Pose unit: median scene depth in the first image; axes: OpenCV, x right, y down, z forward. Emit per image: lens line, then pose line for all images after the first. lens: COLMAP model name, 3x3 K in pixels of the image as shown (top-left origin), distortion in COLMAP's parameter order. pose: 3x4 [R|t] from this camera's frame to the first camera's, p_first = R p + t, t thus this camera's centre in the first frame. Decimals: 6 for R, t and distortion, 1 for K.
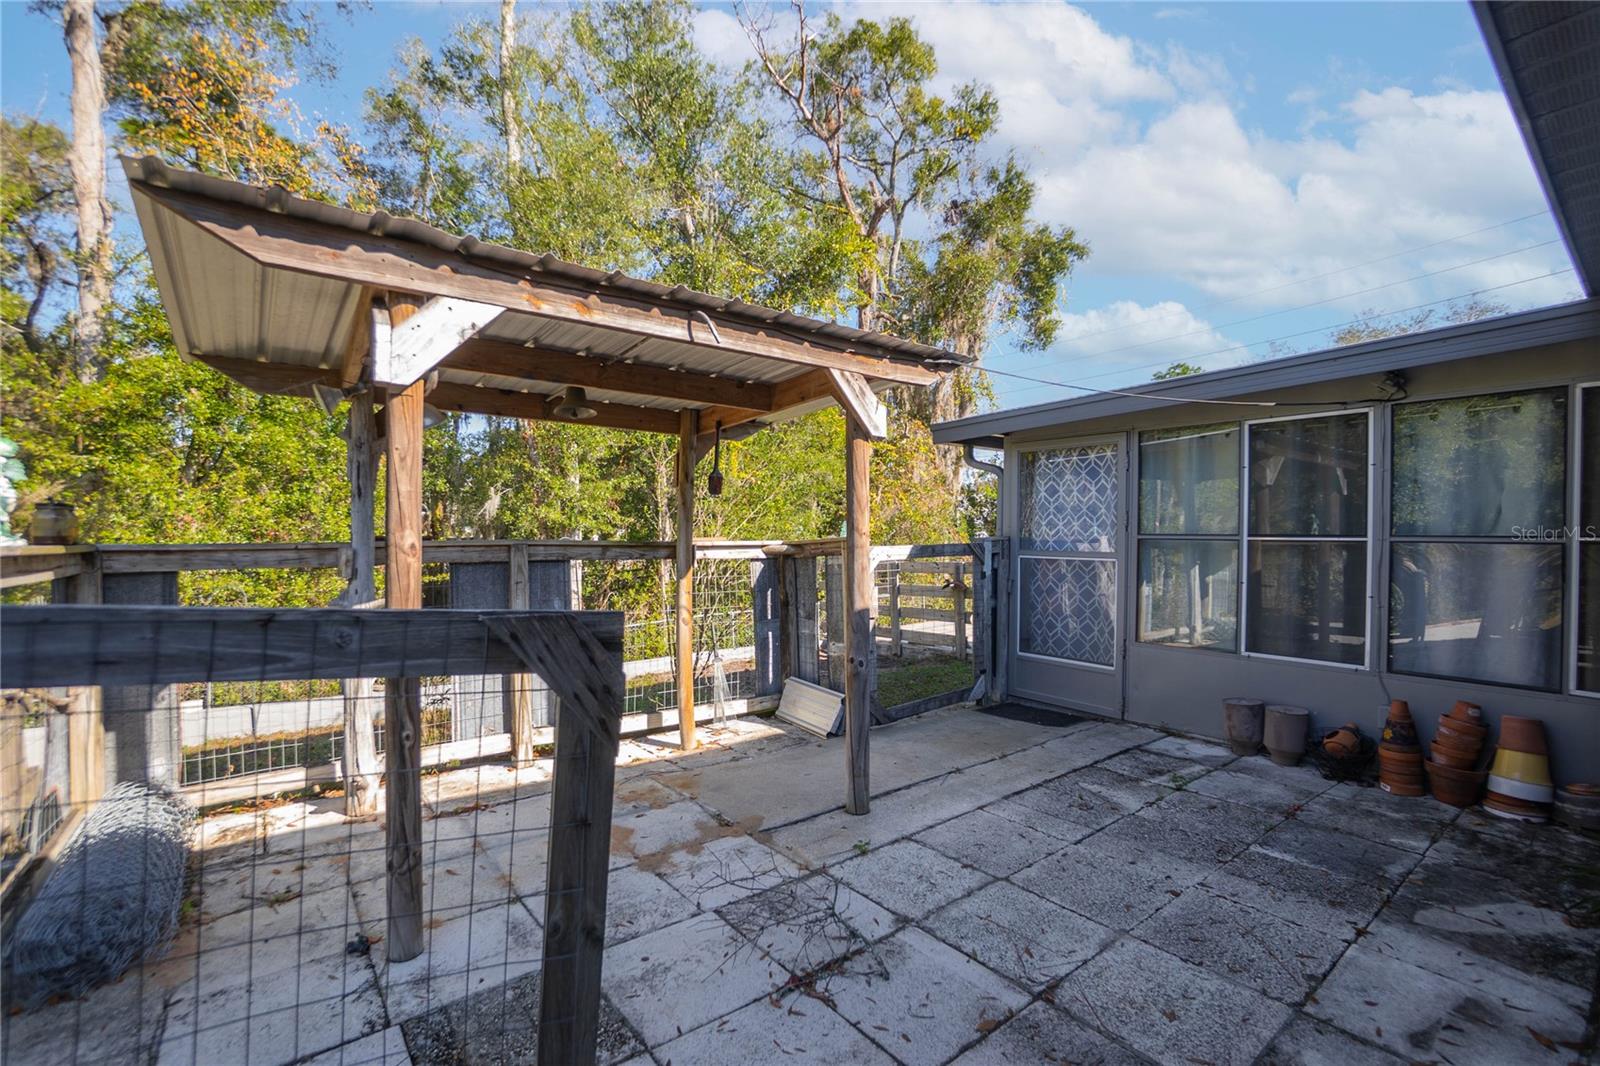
lens RADIAL K [[719.5, 0, 800.0], [0, 719.5, 533.0], [0, 0, 1]] dist [-0.003580, -0.000157]
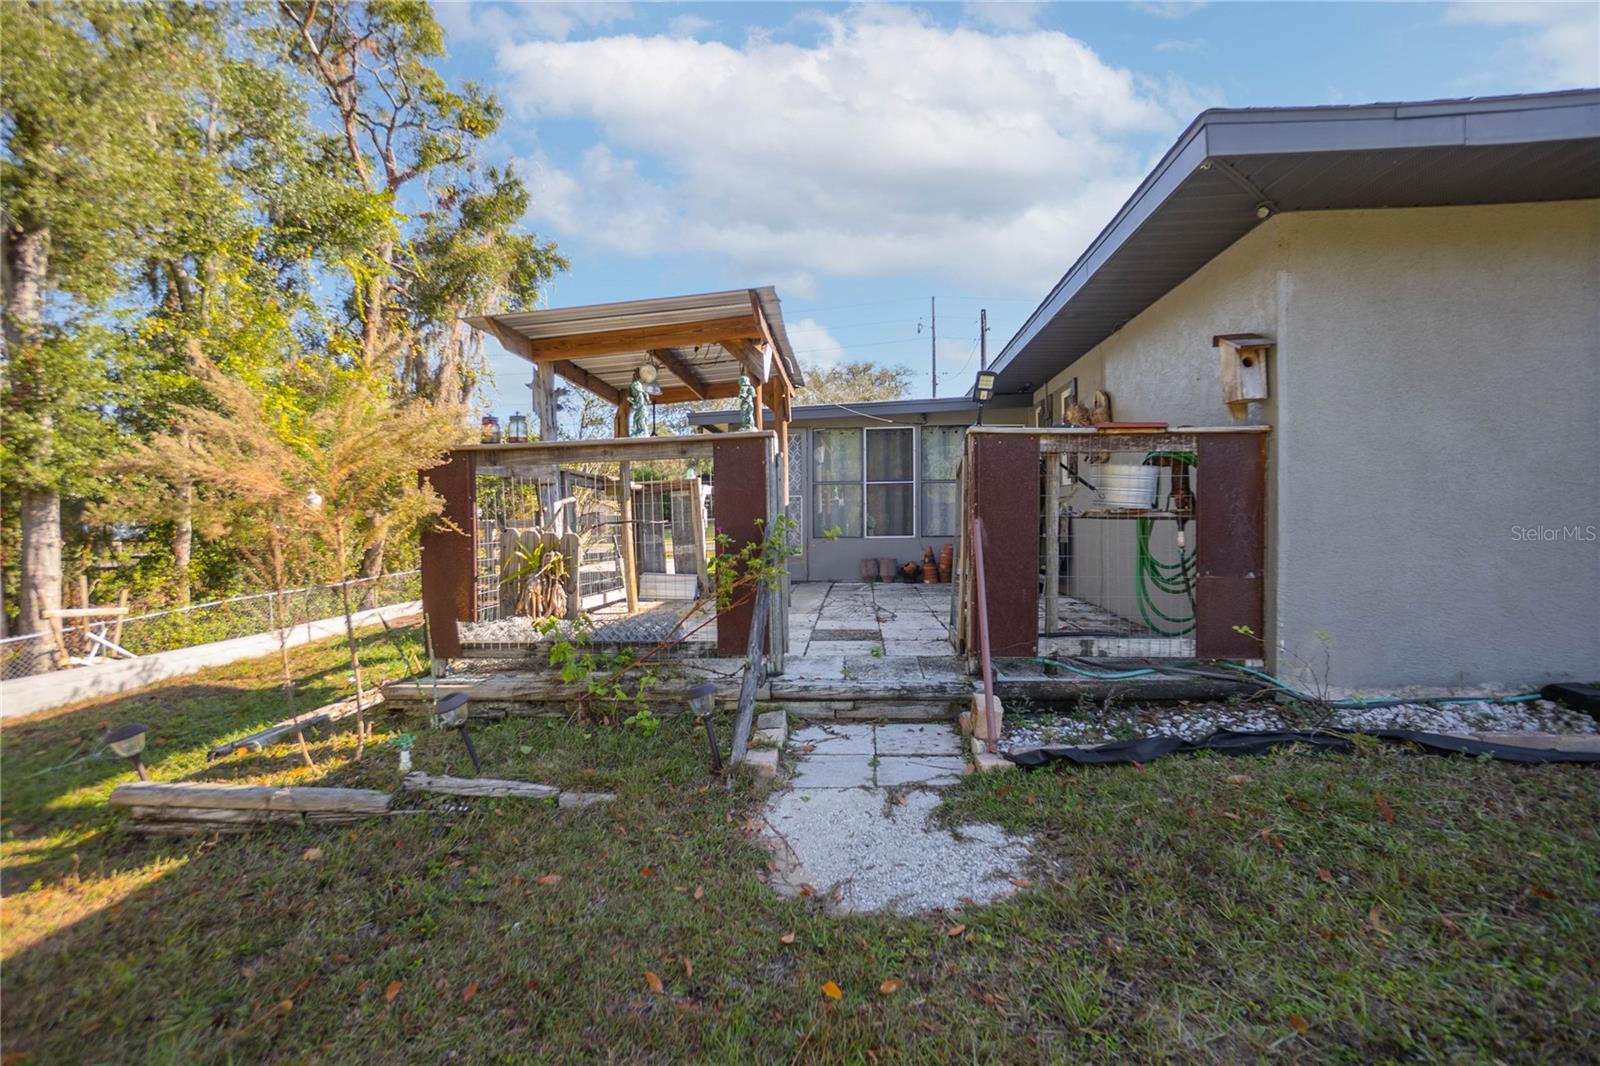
lens RADIAL K [[719.5, 0, 800.0], [0, 719.5, 533.0], [0, 0, 1]] dist [-0.003580, -0.000157]
pose [[0.696003, -0.022468, 0.717687, -0.188368], [0.016418, 0.999747, 0.015375, 0.021283], [-0.717851, 0.001082, 0.696196, -0.060864]]
